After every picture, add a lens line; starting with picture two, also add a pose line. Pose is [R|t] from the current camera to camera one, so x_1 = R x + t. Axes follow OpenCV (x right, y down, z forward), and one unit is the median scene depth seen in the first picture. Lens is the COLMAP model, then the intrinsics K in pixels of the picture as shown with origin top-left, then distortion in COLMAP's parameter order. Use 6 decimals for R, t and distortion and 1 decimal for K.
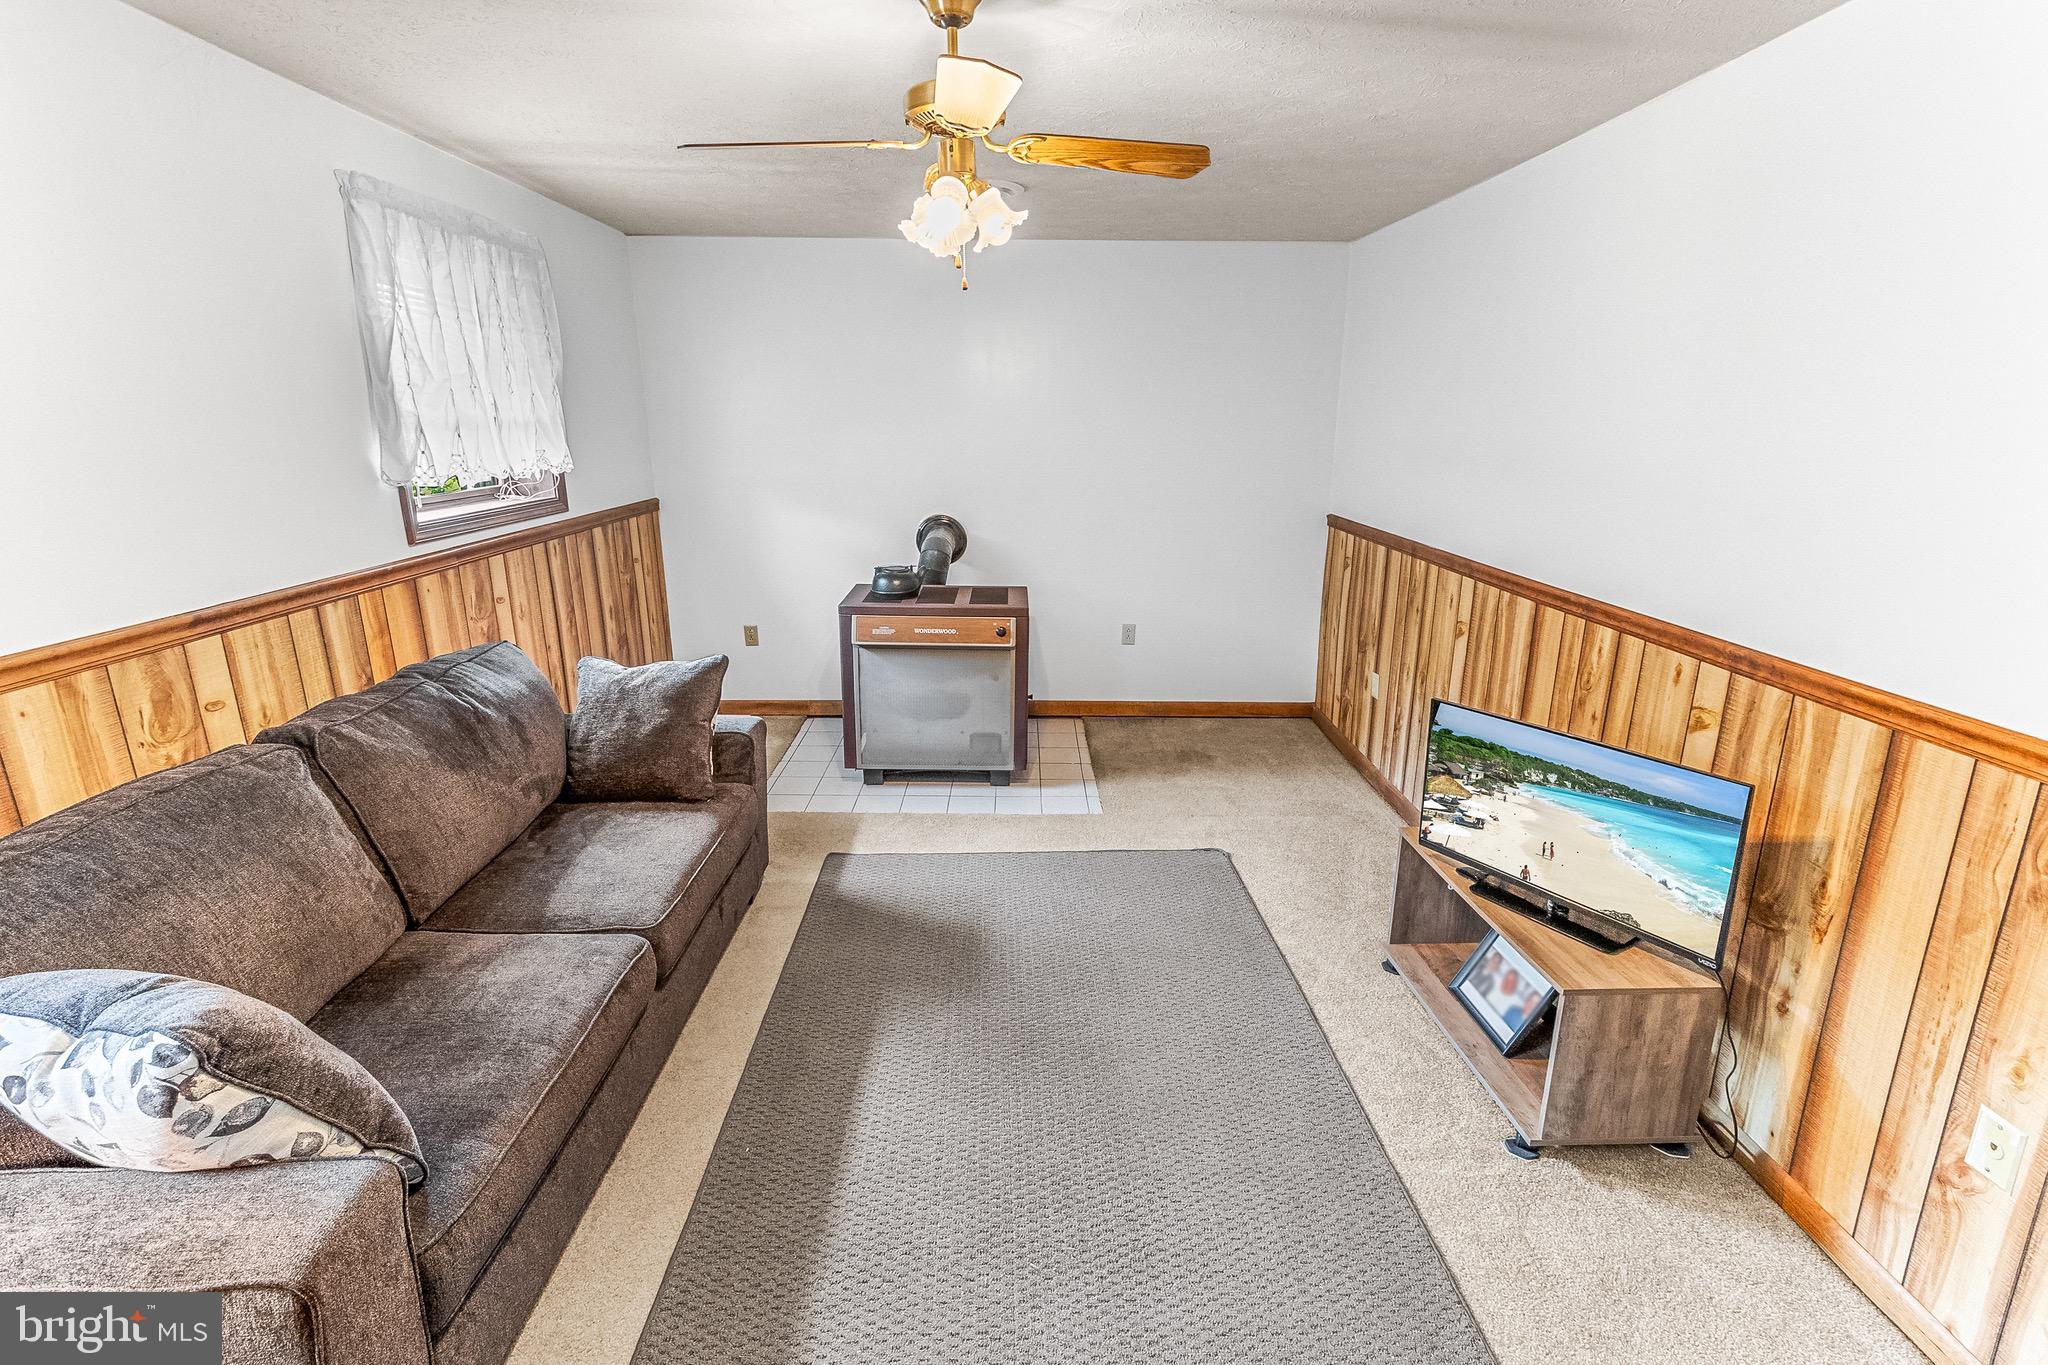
lens RADIAL K [[928.4, 0, 1029.0], [0, 928.4, 655.0], [0, 0, 1]] dist [0.013105, 0.000253]
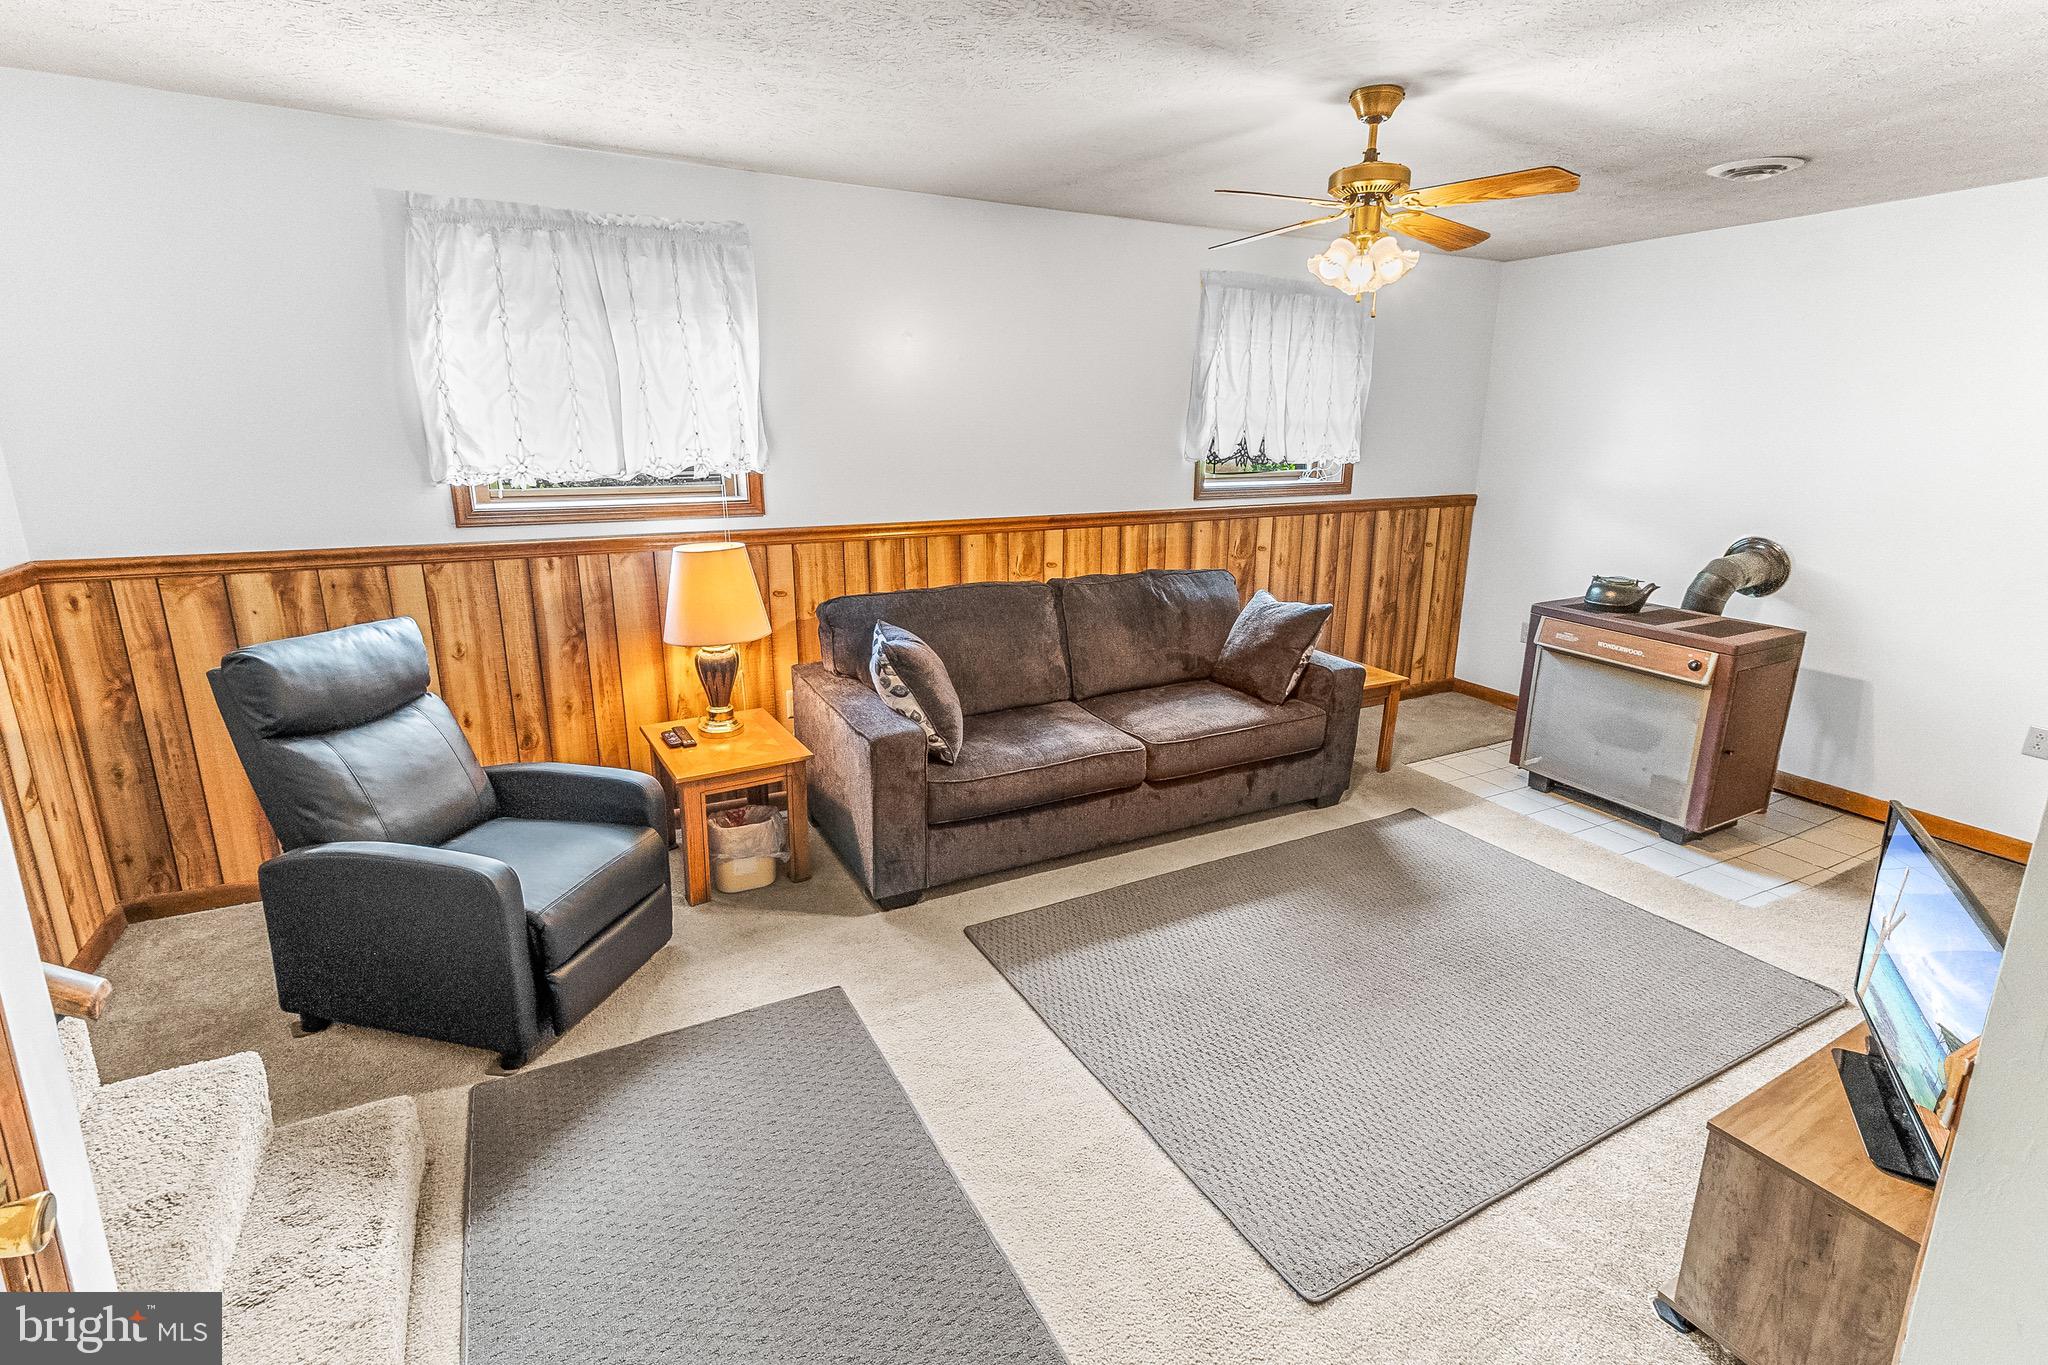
lens RADIAL K [[945.4, 0, 1024.9], [0, 945.4, 645.1], [0, 0, 1]] dist [0.004693, 0.000944]
pose [[0.450634, 0.211445, -0.867306, 0.669137], [-0.233315, 0.965672, 0.114200, 0.002889], [0.861680, 0.150893, 0.484498, 0.021131]]
